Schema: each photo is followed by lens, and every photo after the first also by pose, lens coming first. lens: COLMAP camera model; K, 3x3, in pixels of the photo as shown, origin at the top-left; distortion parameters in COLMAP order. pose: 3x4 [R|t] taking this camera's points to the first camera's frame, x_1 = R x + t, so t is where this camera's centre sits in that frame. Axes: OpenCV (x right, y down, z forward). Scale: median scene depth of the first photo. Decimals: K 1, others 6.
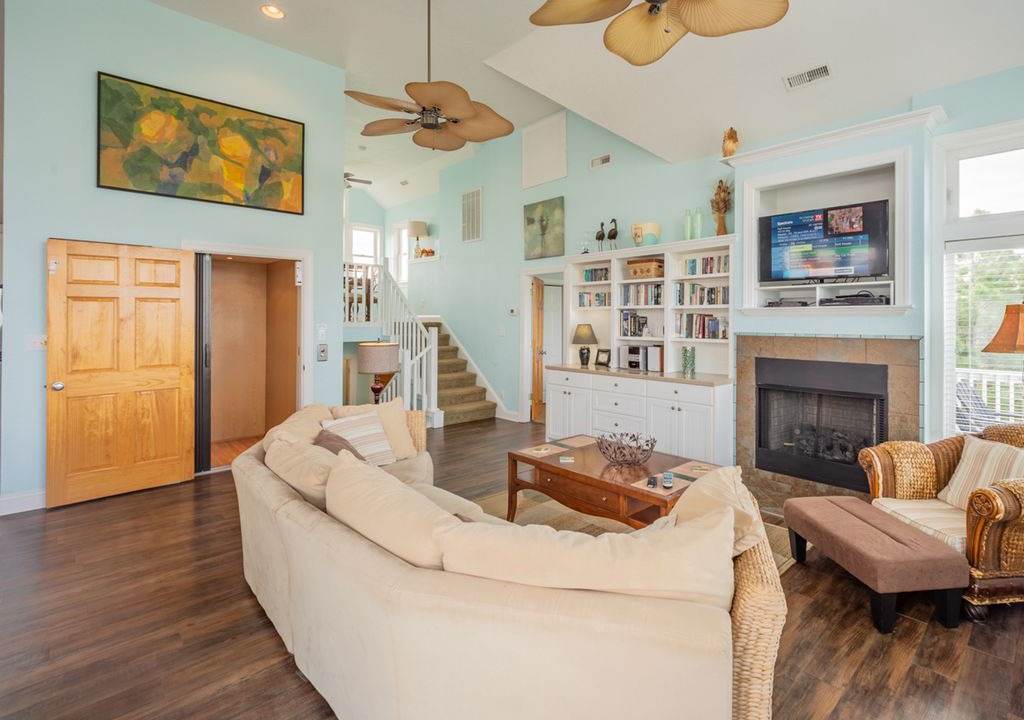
lens RADIAL K [[496.2, 0, 561.1], [0, 496.2, 325.9], [0, 0, 1]] dist [-0.000663, -0.003053]
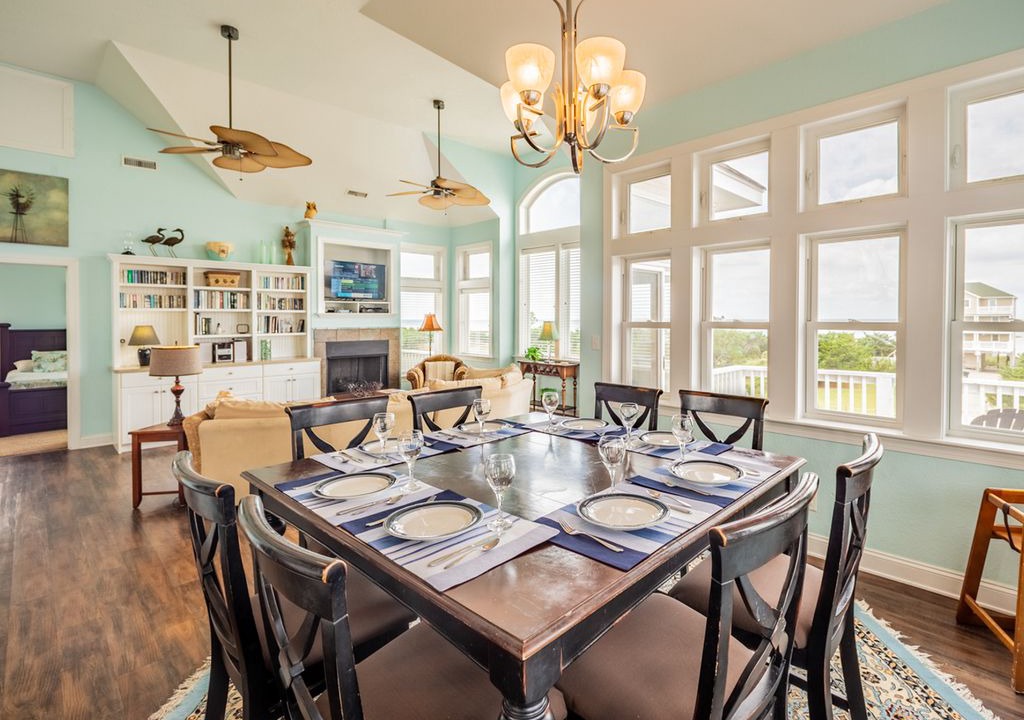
lens RADIAL K [[496.2, 0, 537.9], [0, 496.2, 319.3], [0, 0, 1]] dist [-0.000663, -0.003053]
pose [[-0.001568, -0.010467, 0.999944, -1.119001], [0.009088, 0.999904, 0.010481, -0.022147], [-0.999957, 0.009104, -0.001472, 0.233399]]
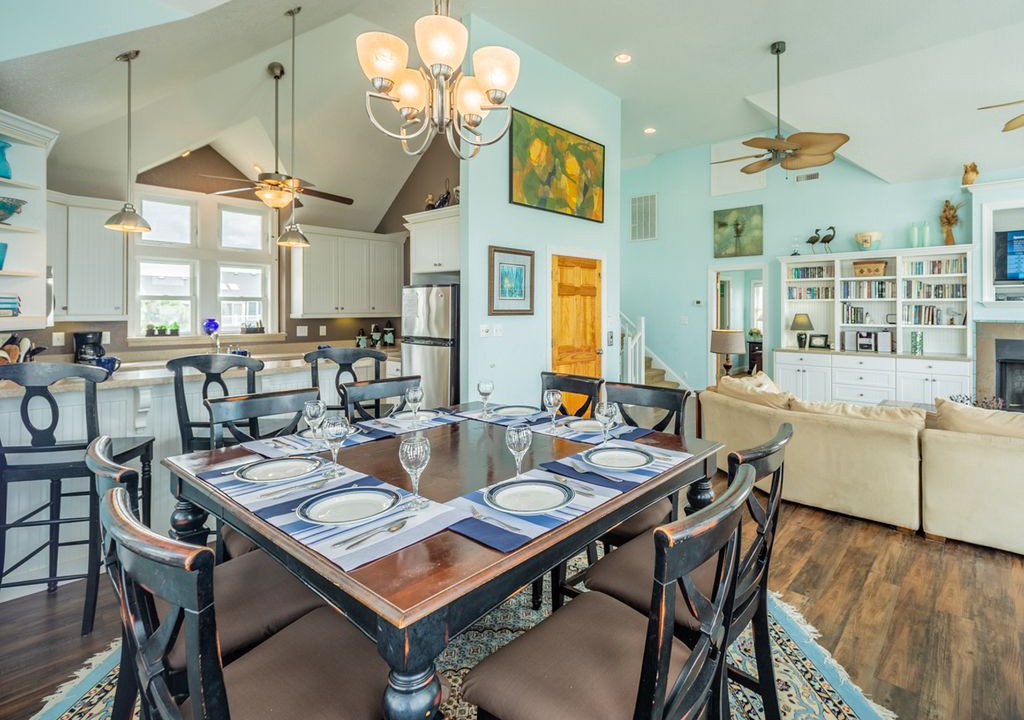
lens RADIAL K [[496.2, 0, 576.7], [0, 496.2, 307.1], [0, 0, 1]] dist [-0.000663, -0.003053]
pose [[0.995651, -0.005947, 0.092975, -0.705263], [0.006919, 0.999925, -0.010135, -0.012704], [-0.092907, 0.010734, 0.995617, -0.165944]]
